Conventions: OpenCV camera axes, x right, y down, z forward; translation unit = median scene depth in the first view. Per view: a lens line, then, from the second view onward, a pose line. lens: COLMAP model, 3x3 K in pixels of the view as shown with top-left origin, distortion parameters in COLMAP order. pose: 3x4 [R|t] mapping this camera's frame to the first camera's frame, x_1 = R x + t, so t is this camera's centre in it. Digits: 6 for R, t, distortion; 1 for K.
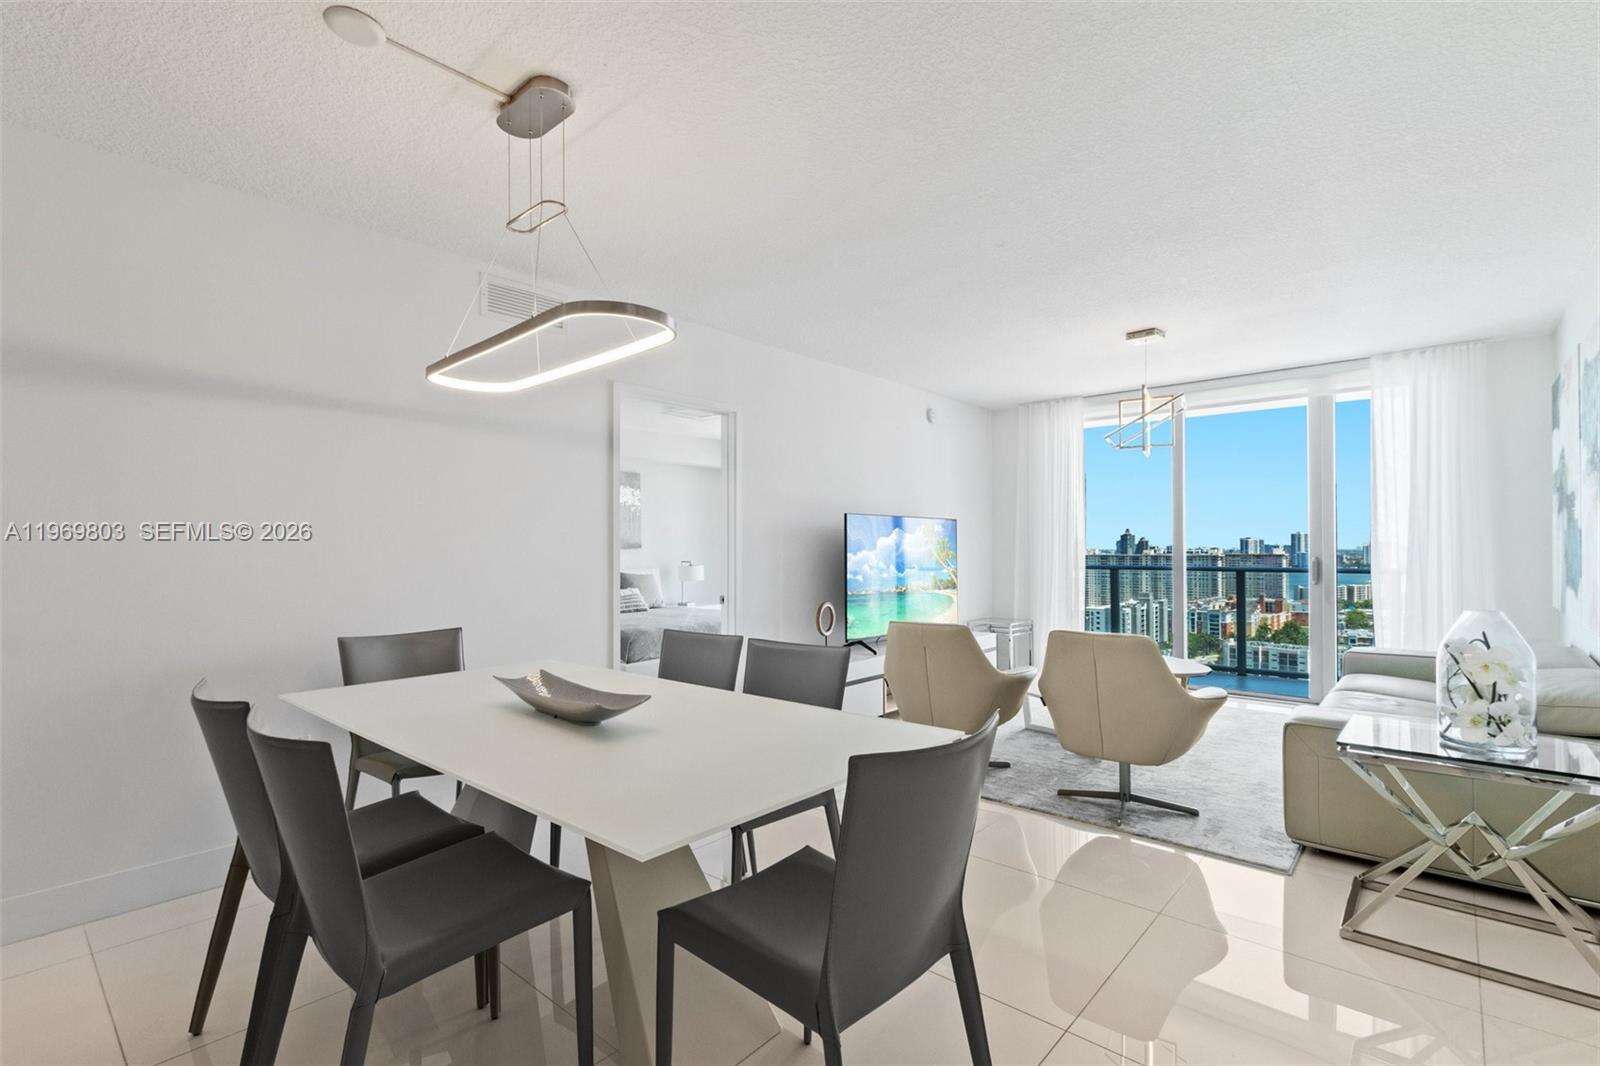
lens RADIAL K [[750.5, 0, 811.5], [0, 750.5, 541.8], [0, 0, 1]] dist [-0.000447, 0.000258]
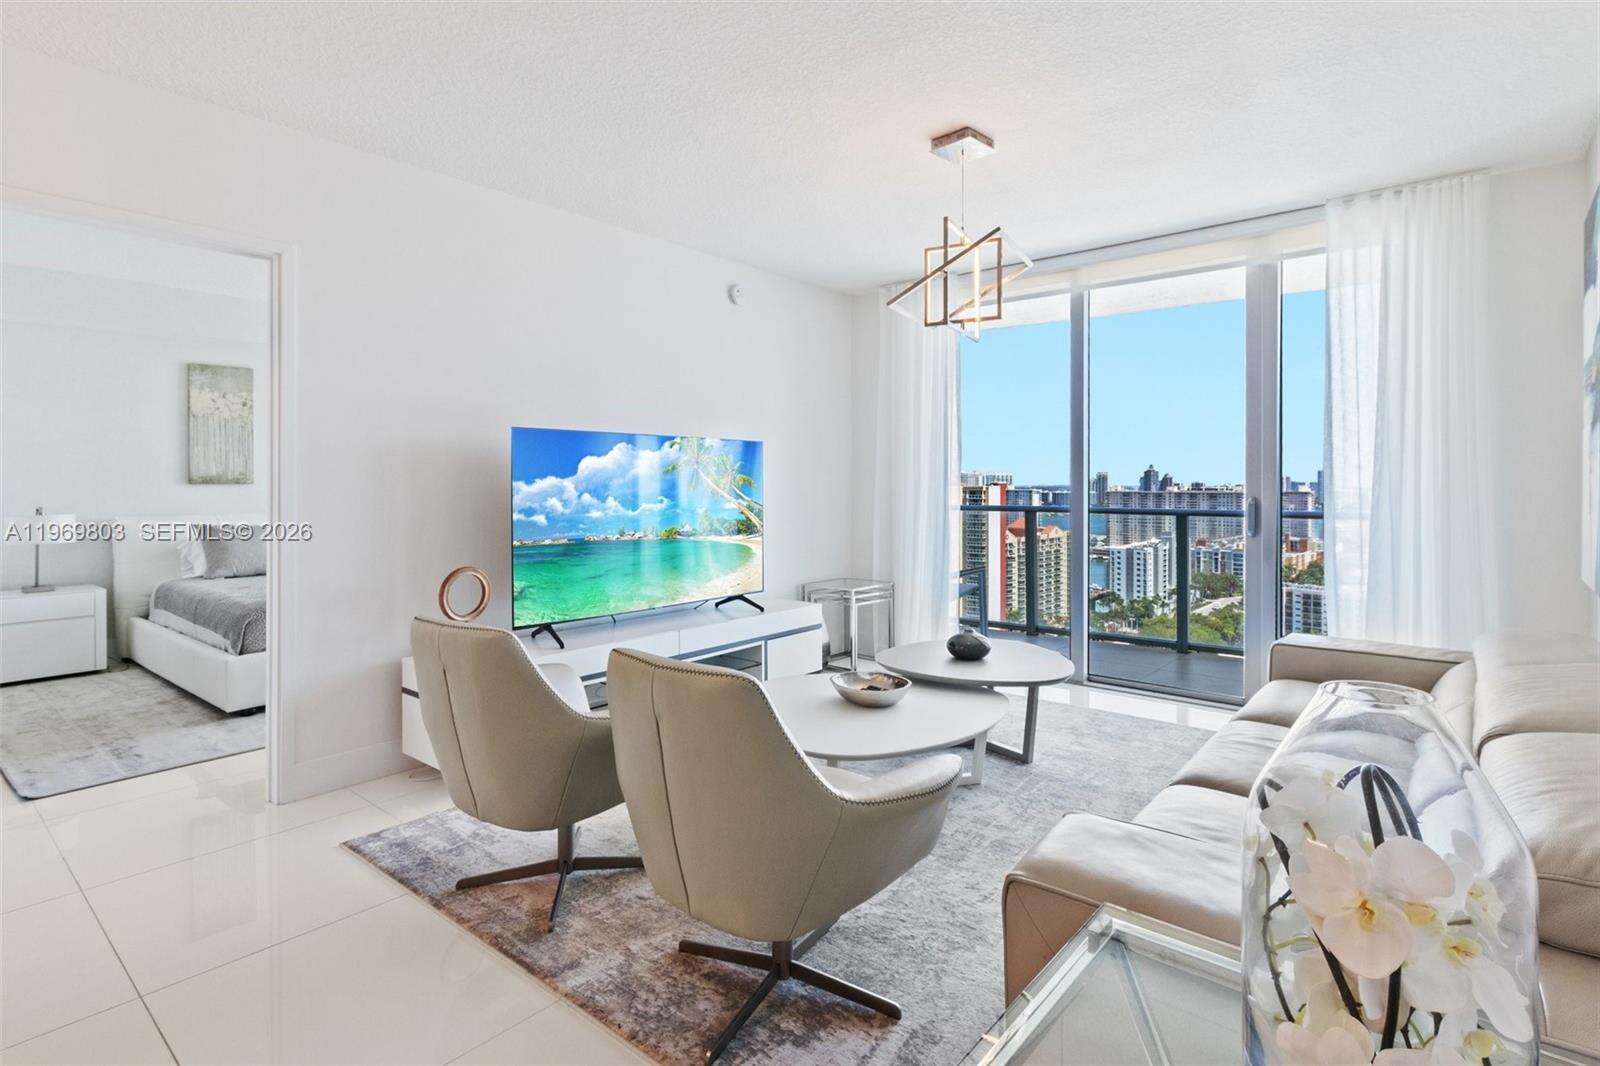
lens RADIAL K [[794.8, 0, 859.0], [0, 794.8, 483.5], [0, 0, 1]] dist [-0.001646, -0.000207]
pose [[0.998981, 0.004452, 0.044909, 0.282355], [-0.004841, 0.999952, 0.008556, 0.002559], [-0.044868, -0.008765, 0.998954, 0.290284]]
